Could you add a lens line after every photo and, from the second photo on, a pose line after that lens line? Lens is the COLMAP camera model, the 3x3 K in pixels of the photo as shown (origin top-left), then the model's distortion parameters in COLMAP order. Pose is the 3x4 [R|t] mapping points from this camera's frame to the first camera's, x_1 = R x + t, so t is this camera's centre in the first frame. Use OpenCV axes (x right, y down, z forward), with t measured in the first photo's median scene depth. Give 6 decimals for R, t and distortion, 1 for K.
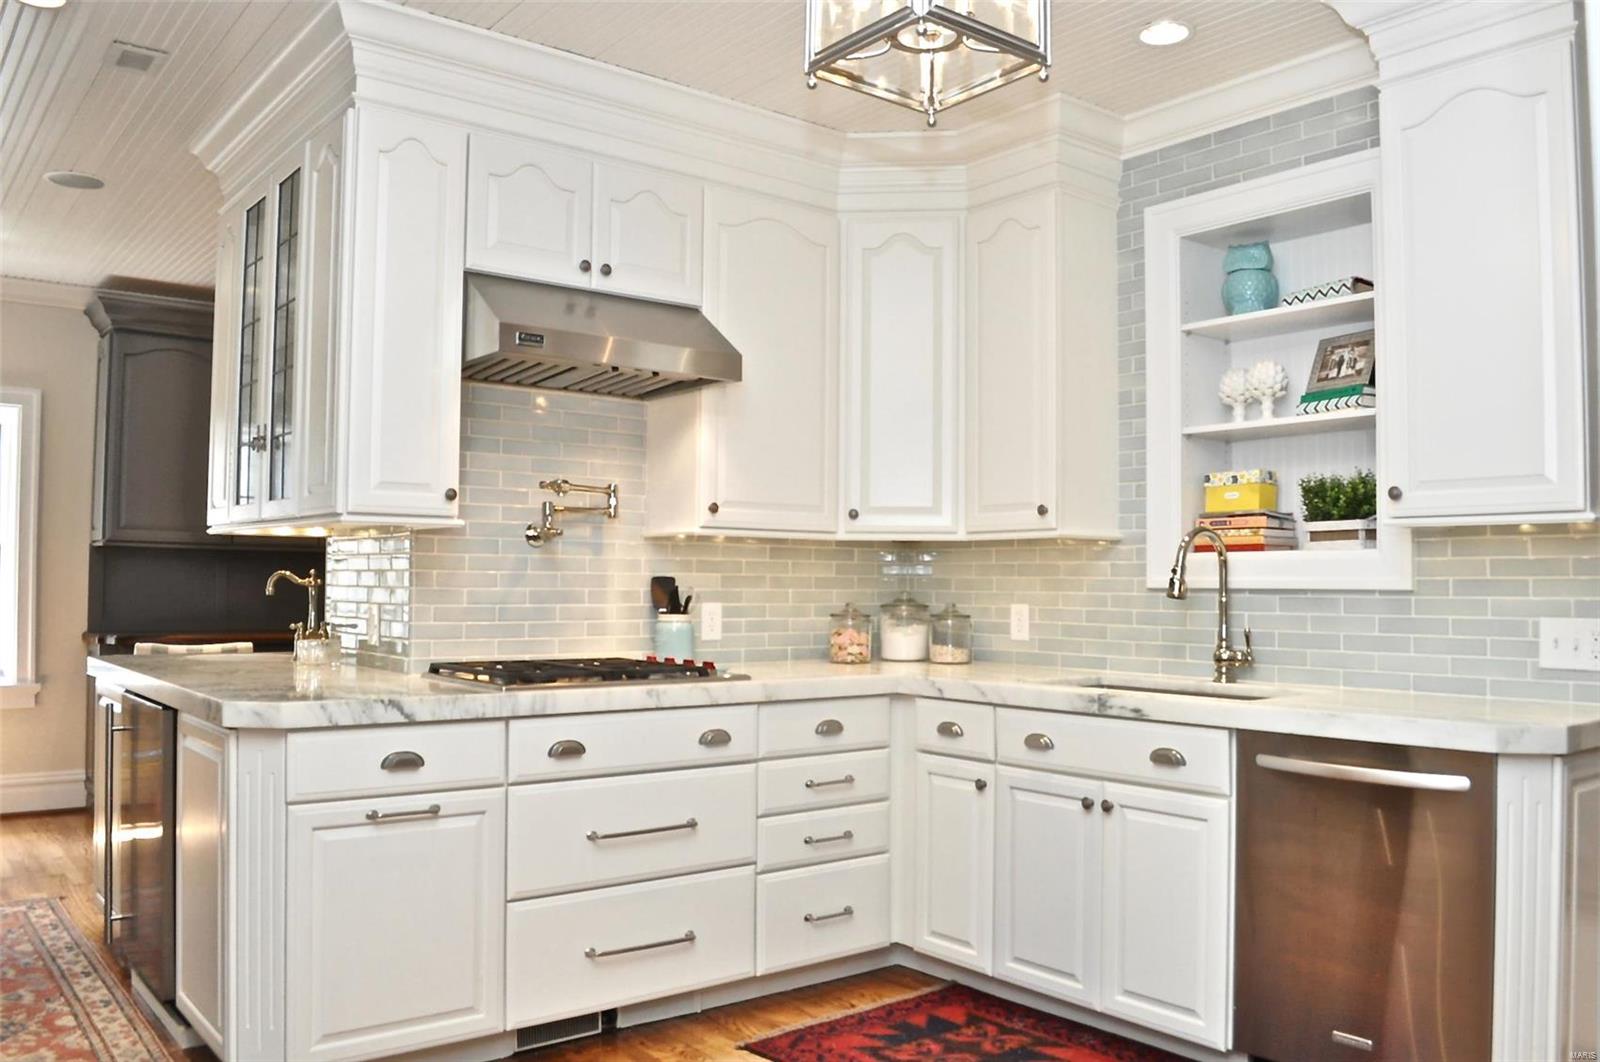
lens RADIAL K [[1273.2, 0, 801.6], [0, 1273.2, 532.6], [0, 0, 1]] dist [-0.072966, 0.001412]
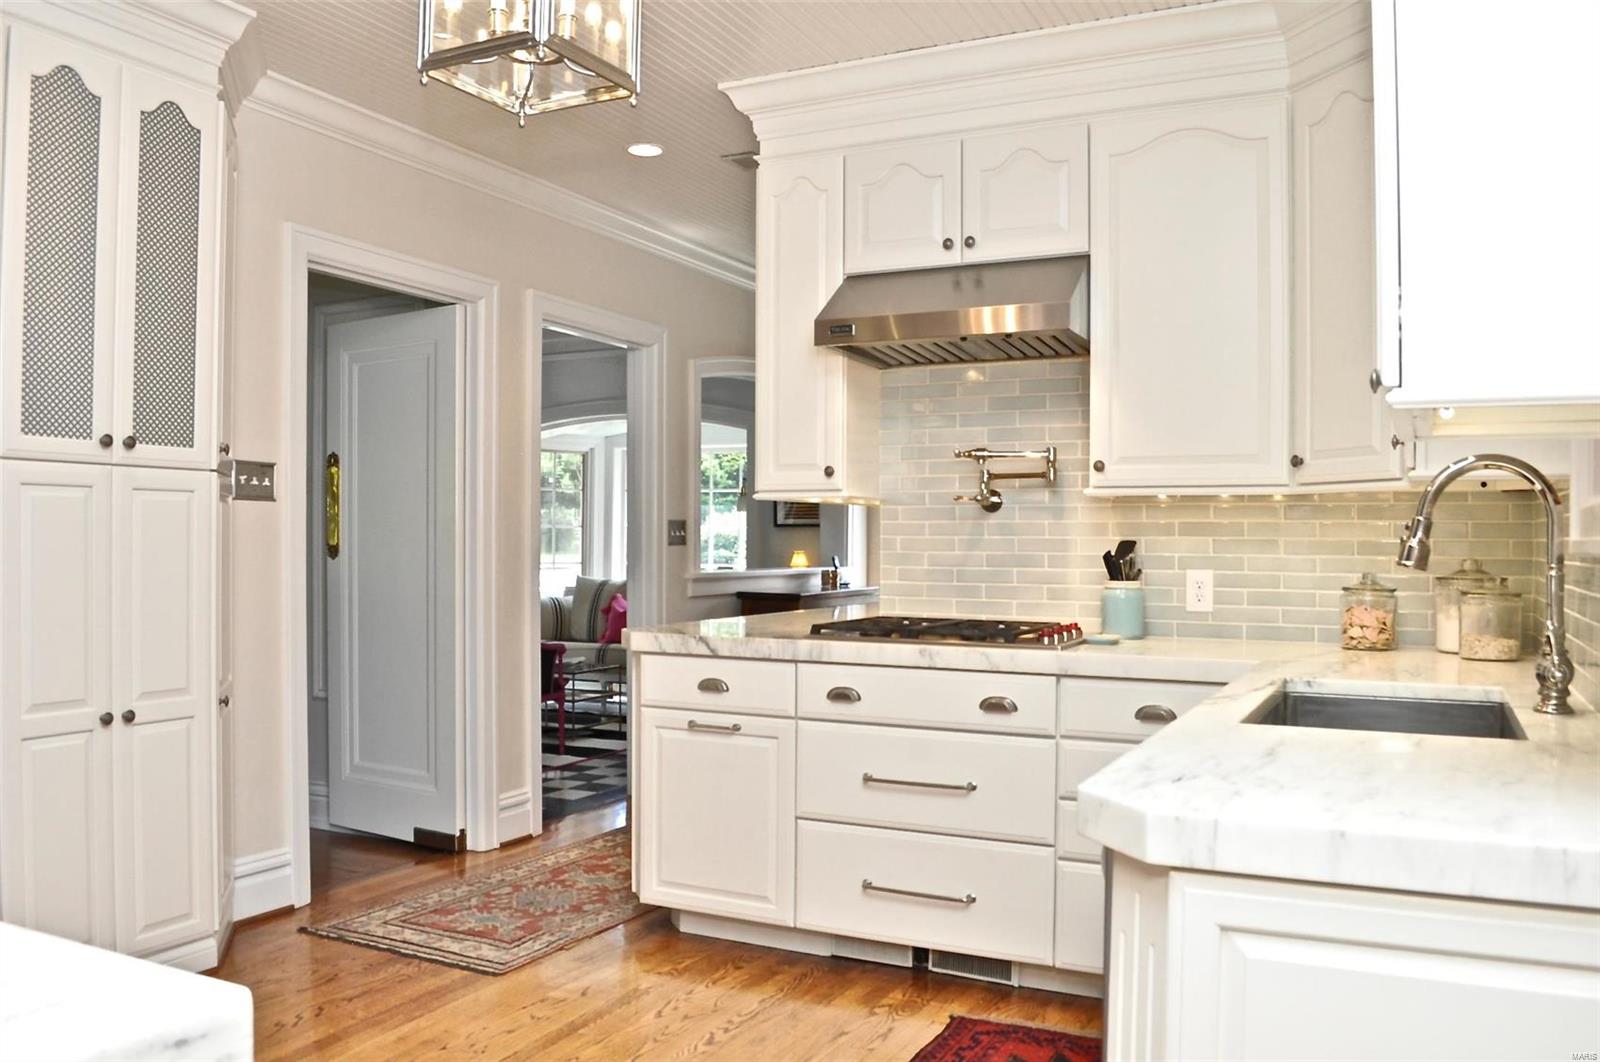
lens RADIAL K [[1273.2, 0, 803.5], [0, 1273.2, 537.7], [0, 0, 1]] dist [-0.072966, 0.001412]
pose [[0.422503, -0.011521, -0.906288, 0.738331], [0.031761, 0.999493, 0.002100, 0.026559], [0.905805, -0.029672, 0.422655, 0.451681]]
